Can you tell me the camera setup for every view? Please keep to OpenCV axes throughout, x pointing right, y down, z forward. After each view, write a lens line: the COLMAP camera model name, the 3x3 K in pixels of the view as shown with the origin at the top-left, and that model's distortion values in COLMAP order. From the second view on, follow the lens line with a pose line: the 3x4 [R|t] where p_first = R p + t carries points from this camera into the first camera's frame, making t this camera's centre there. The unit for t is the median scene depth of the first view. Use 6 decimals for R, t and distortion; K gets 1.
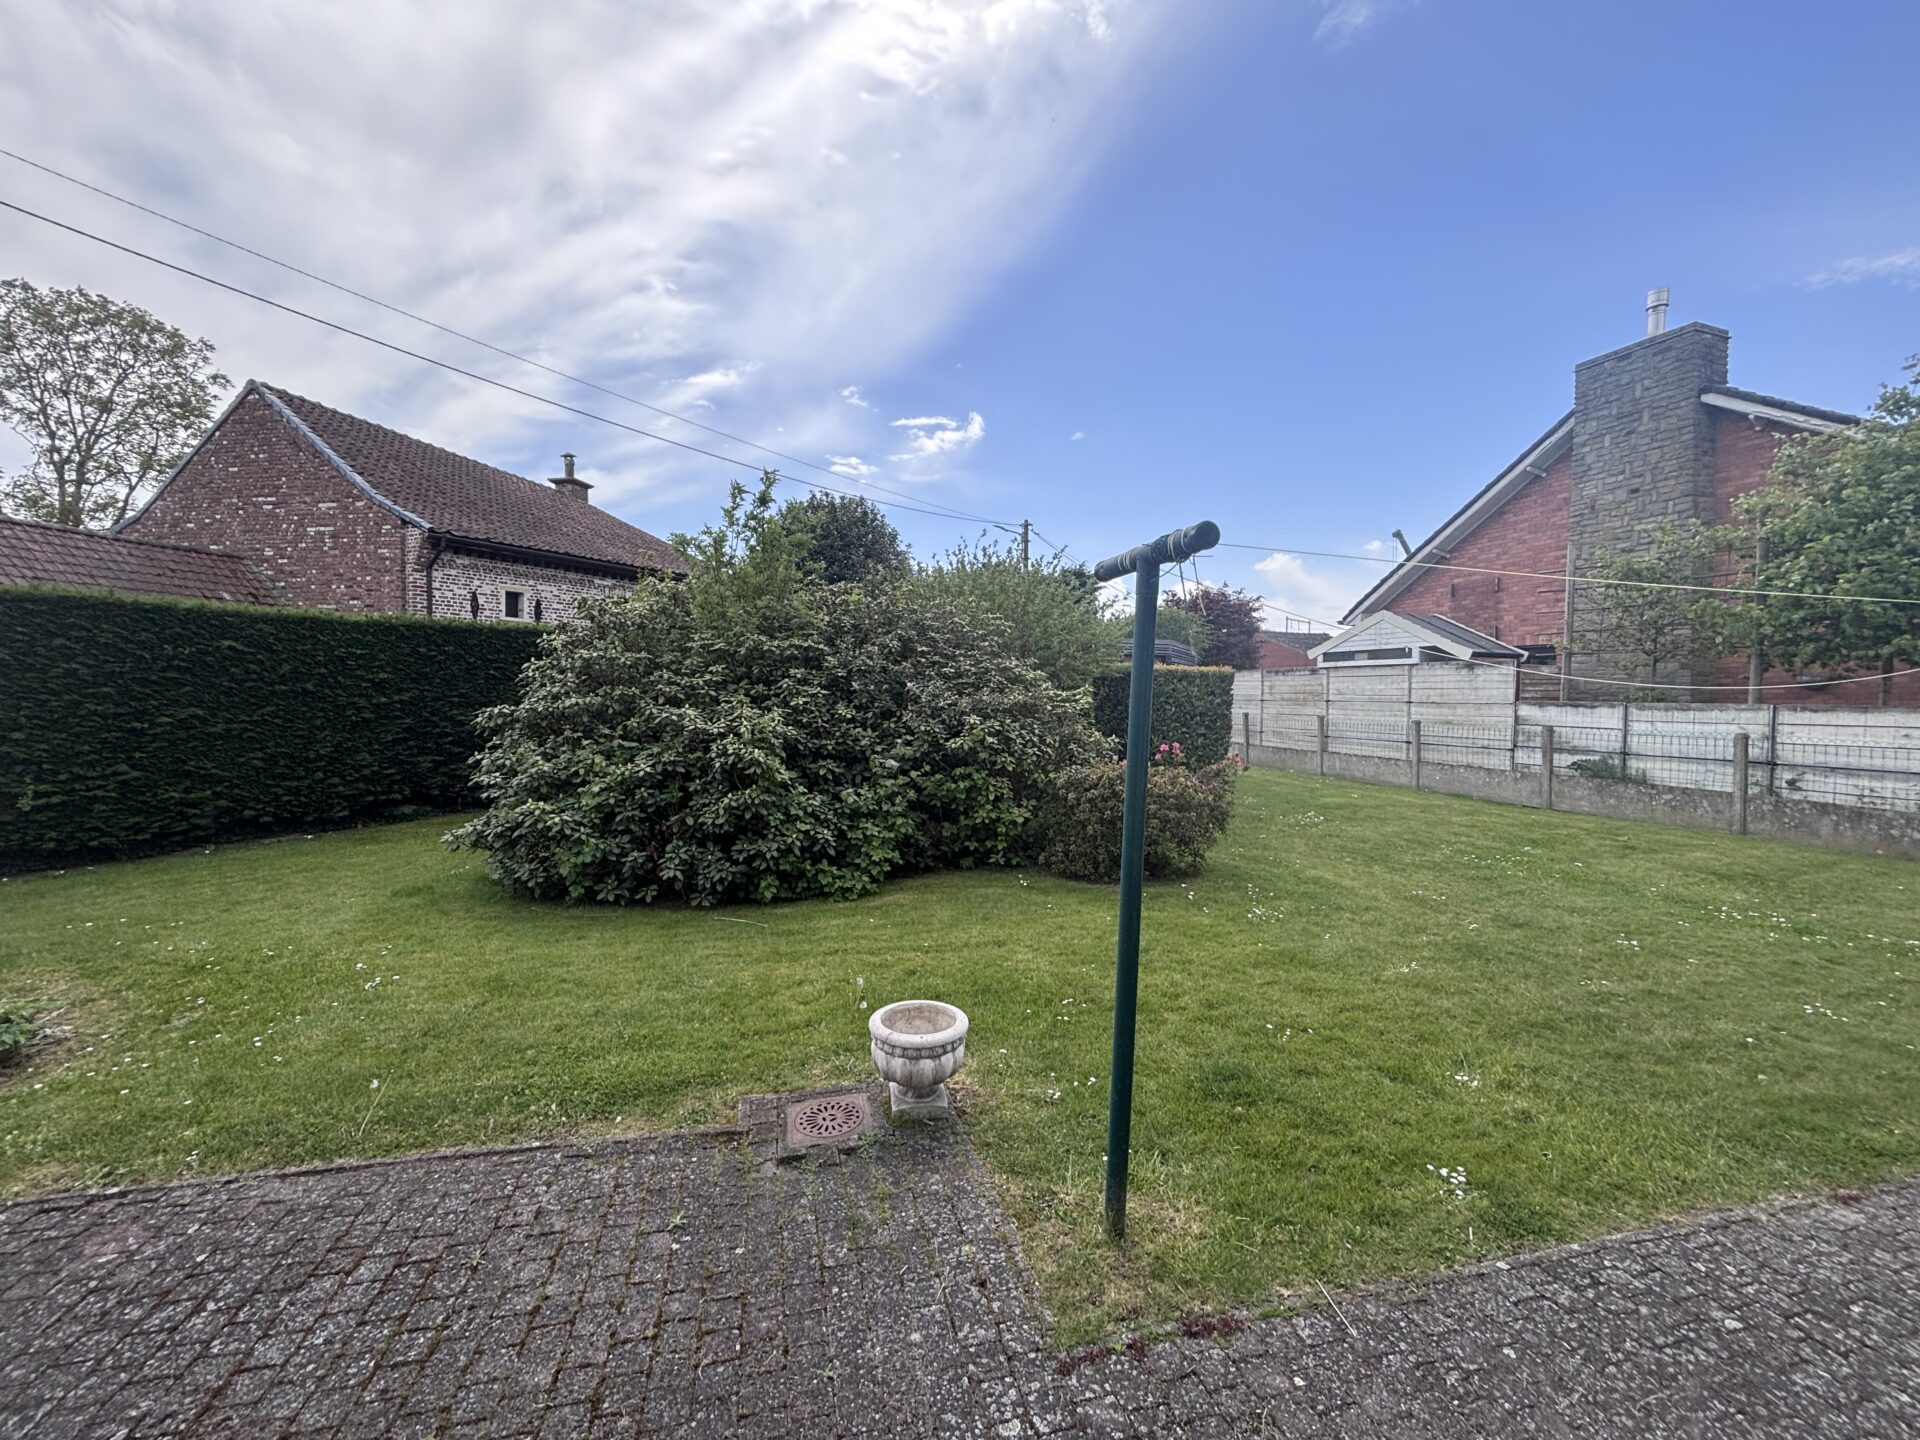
lens RADIAL K [[763.4, 0, 960.6], [0, 763.4, 728.4], [0, 0, 1]] dist [0.003164, 0.000162]
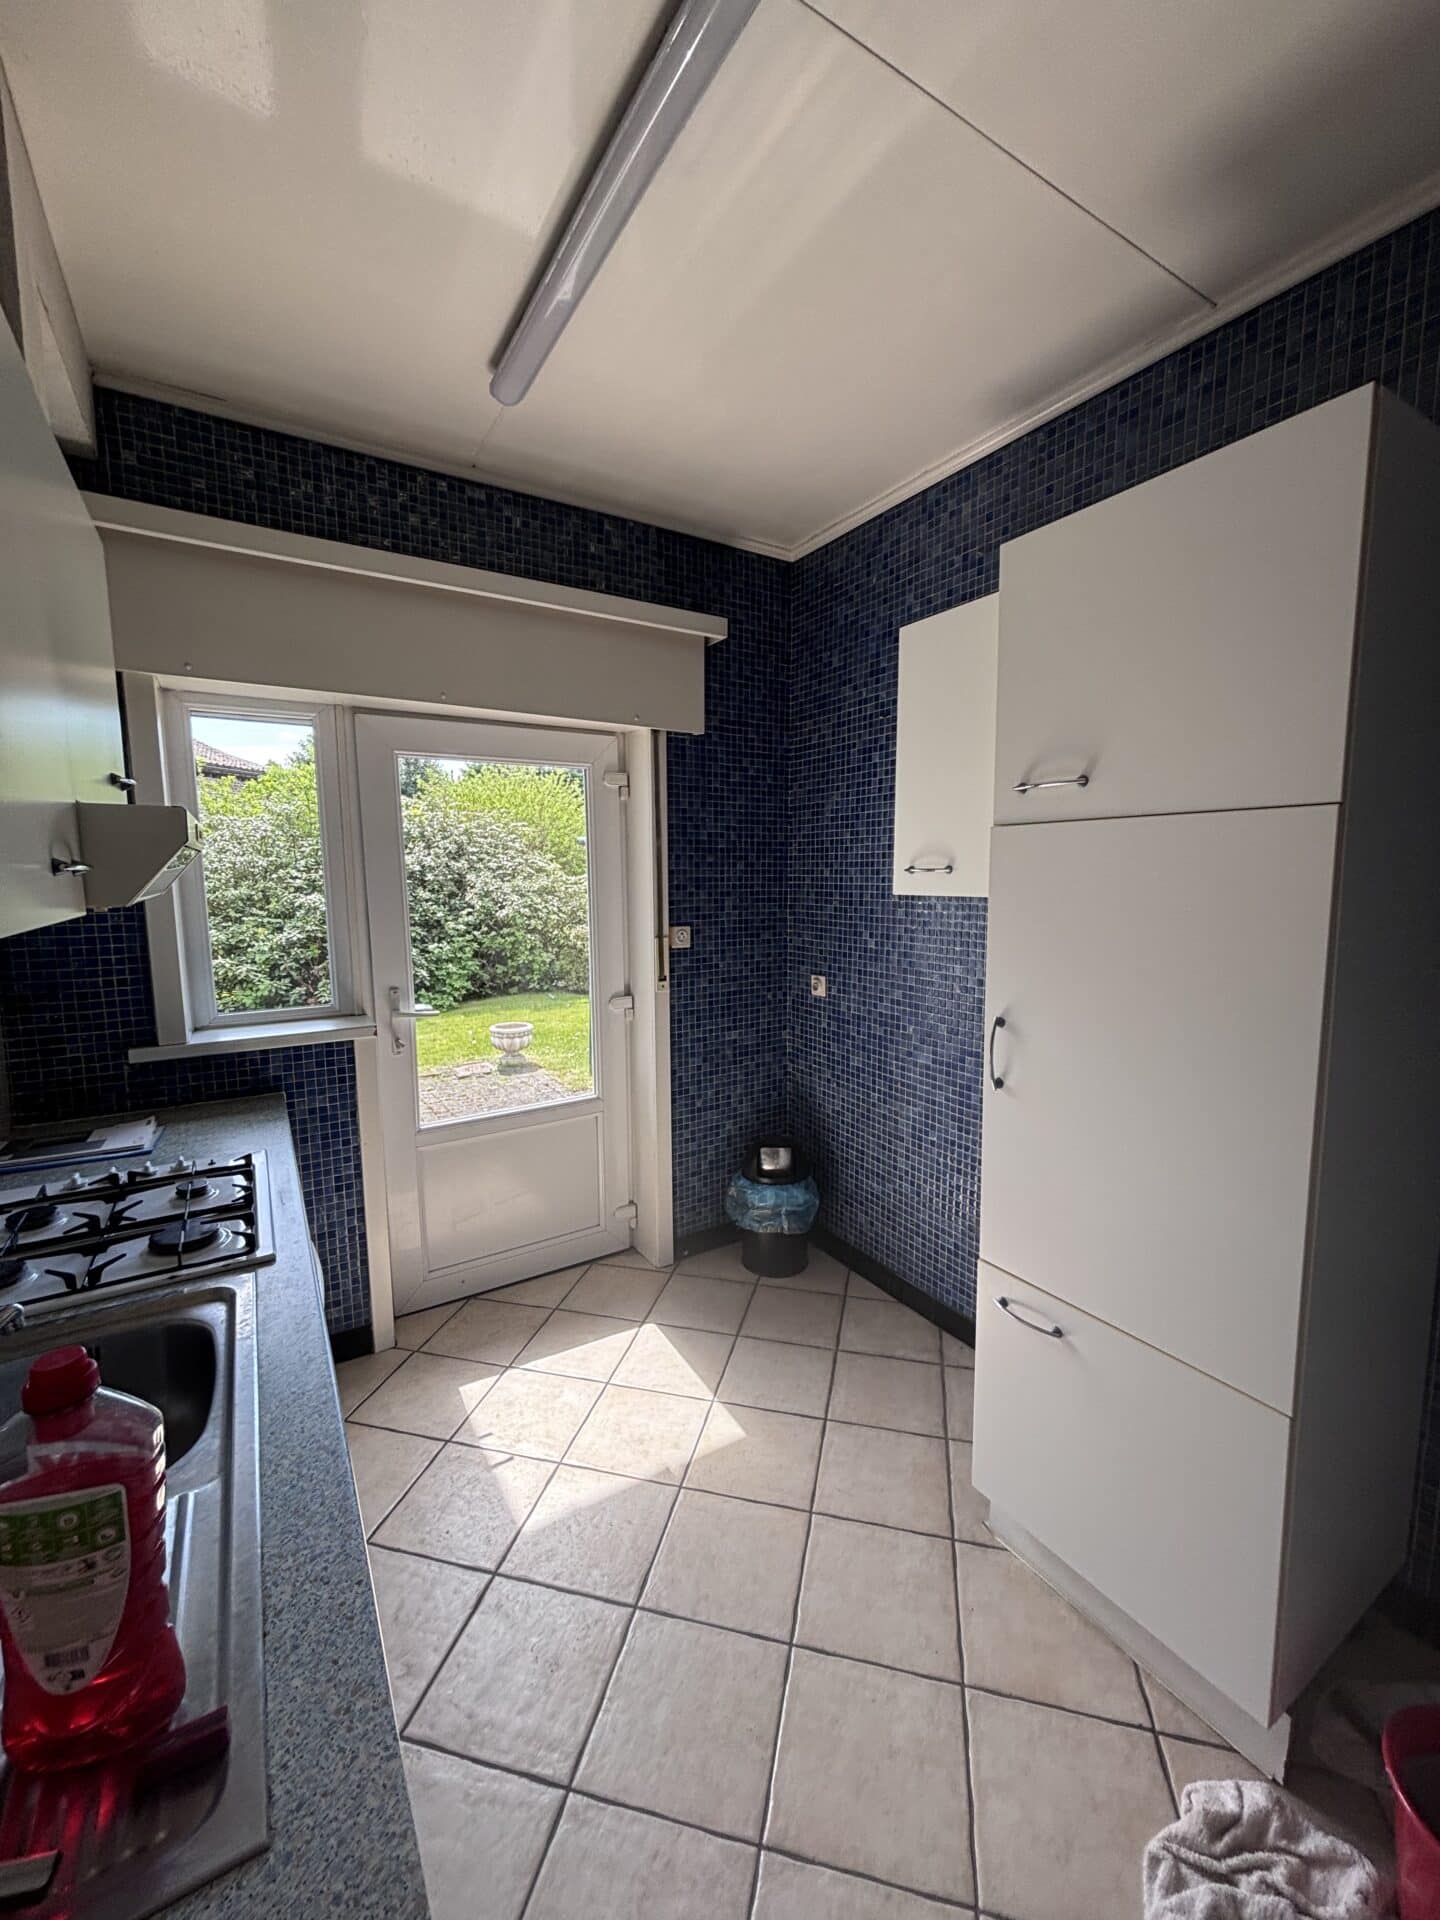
lens RADIAL K [[772.1, 0, 724.1], [0, 772.1, 954.6], [0, 0, 1]] dist [0.012652, 0.000117]
pose [[0.949186, -0.052428, 0.310319, -0.070906], [0.033819, 0.997309, 0.065049, 0.016972], [-0.312894, -0.051248, 0.948404, -0.629835]]
